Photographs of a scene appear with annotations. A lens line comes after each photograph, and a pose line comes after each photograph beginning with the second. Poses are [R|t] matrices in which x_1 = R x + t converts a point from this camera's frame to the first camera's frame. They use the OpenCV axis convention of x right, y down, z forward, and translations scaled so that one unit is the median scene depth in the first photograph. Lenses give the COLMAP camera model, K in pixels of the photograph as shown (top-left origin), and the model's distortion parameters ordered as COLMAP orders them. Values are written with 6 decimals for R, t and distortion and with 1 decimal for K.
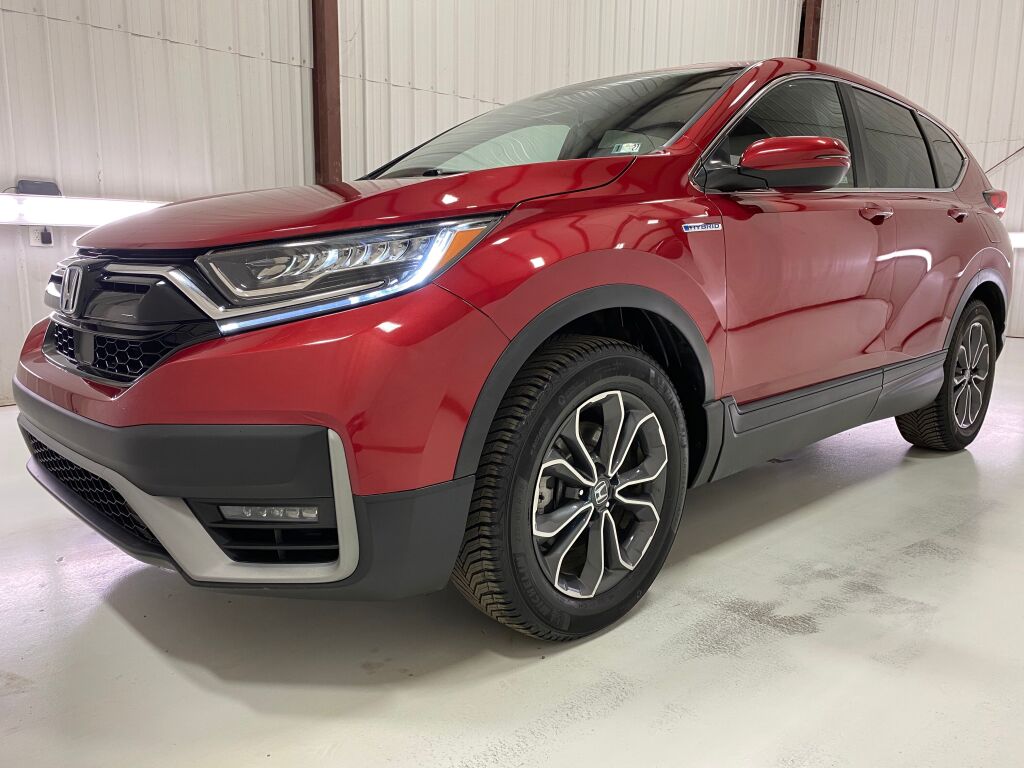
lens RADIAL K [[778.3, 0, 499.0], [0, 778.3, 383.3], [0, 0, 1]] dist [0.023059, -0.001595]
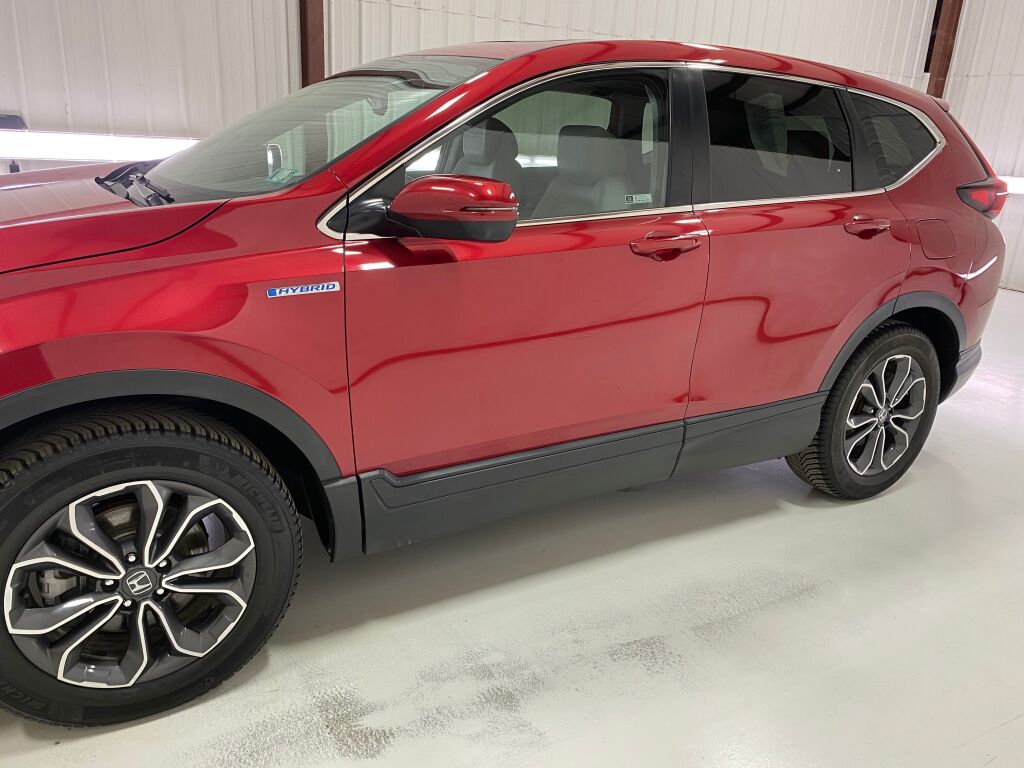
lens RADIAL K [[777.4, 0, 512.0], [0, 777.4, 384.0], [0, 0, 1]] dist [0.006299, 0.004250]
pose [[0.976193, 0.104809, -0.189903, 0.657812], [-0.077712, 0.986387, 0.144920, -0.240363], [0.202507, -0.126712, 0.971048, 0.203075]]
